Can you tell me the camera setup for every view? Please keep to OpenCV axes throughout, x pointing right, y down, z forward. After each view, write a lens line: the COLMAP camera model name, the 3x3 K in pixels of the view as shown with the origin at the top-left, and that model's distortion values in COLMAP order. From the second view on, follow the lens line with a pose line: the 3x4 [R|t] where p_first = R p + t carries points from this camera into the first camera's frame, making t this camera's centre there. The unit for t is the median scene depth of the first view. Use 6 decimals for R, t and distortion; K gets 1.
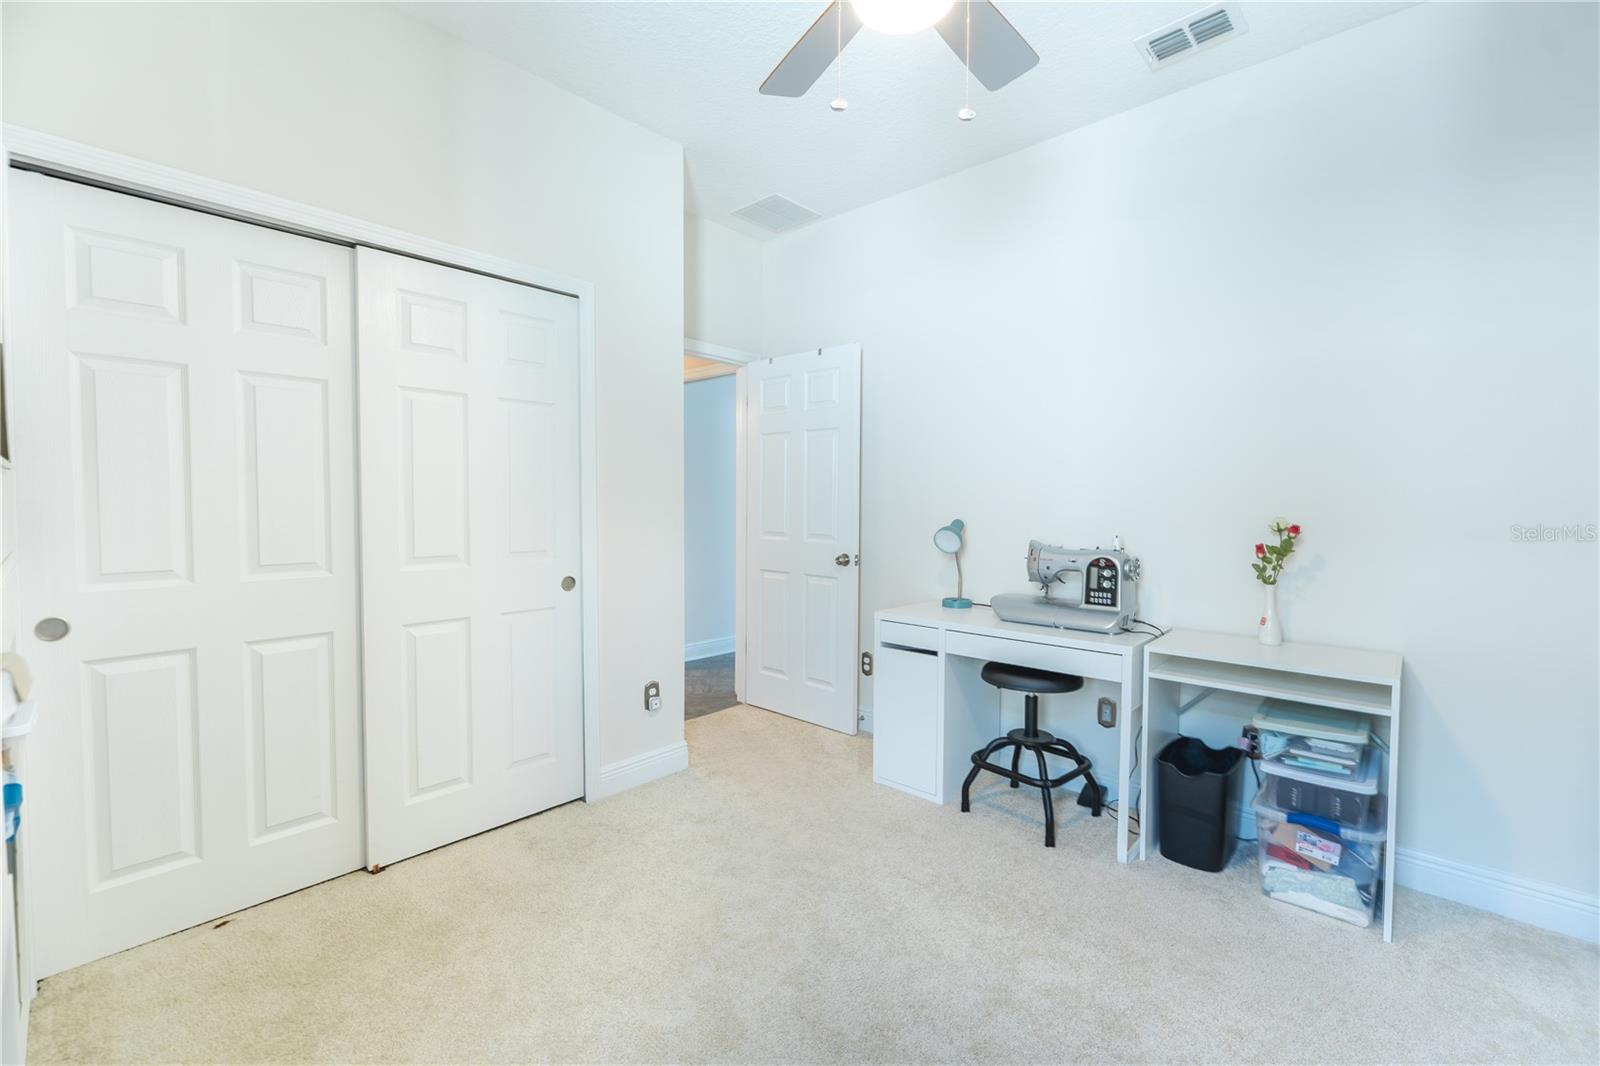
lens RADIAL K [[682.7, 0, 801.4], [0, 682.7, 535.6], [0, 0, 1]] dist [-0.001199, 0.000029]
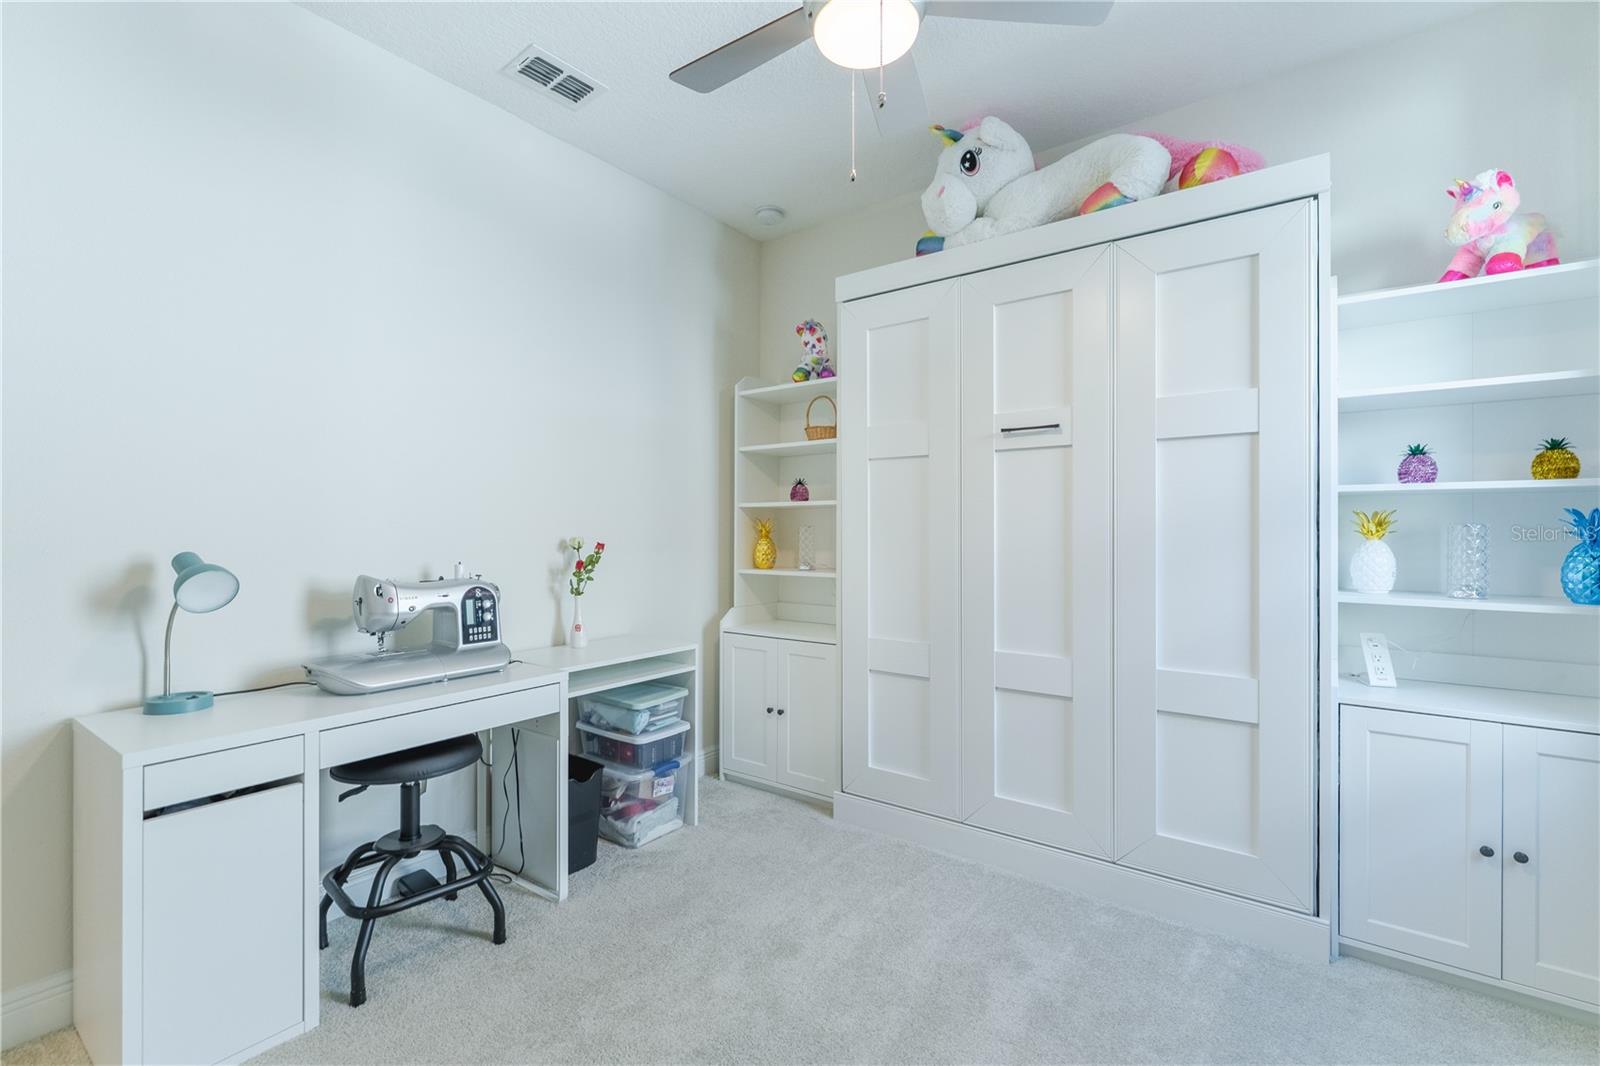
lens RADIAL K [[693.2, 0, 849.5], [0, 693.2, 530.2], [0, 0, 1]] dist [0.003874, 0.000322]
pose [[-0.129194, -0.010988, 0.991559, -0.498888], [0.039630, 0.999083, 0.016235, -0.035818], [-0.990827, 0.041393, -0.128640, 0.647402]]
